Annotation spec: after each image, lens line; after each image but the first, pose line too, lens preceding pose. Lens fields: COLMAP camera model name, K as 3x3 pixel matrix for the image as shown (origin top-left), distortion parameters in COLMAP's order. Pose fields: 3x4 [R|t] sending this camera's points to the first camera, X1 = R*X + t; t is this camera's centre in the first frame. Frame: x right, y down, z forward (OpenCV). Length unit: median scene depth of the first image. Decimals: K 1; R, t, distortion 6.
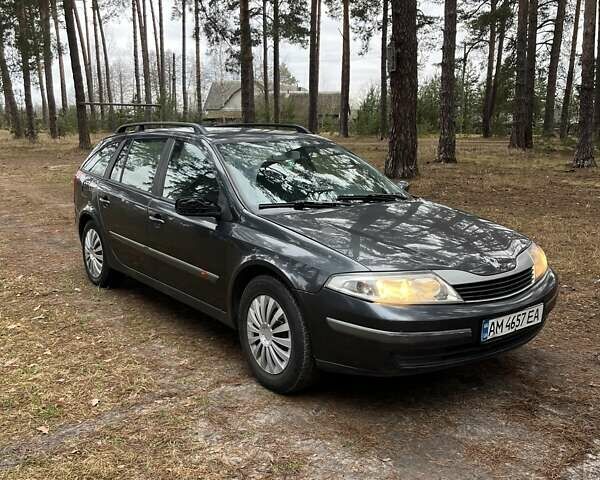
lens RADIAL K [[594.5, 0, 300.0], [0, 594.5, 240.0], [0, 0, 1]] dist [0.013562, 0.004880]
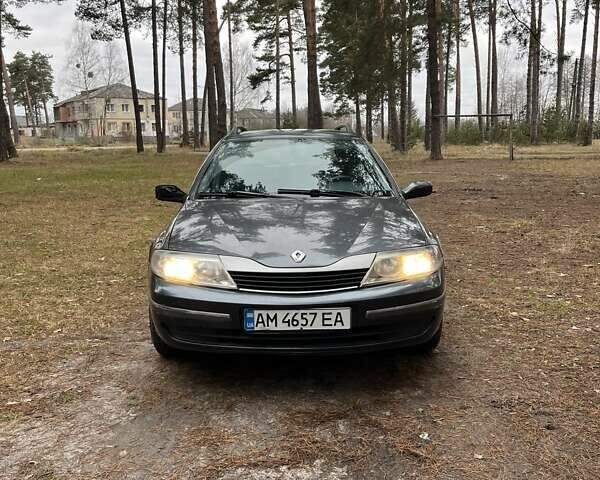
lens RADIAL K [[594.5, 0, 300.0], [0, 594.5, 240.0], [0, 0, 1]] dist [0.013562, 0.004880]
pose [[0.804441, 0.081380, -0.588432, 0.923061], [-0.093316, 0.995585, 0.010118, 0.001942], [0.586658, 0.046770, 0.808483, 0.238437]]
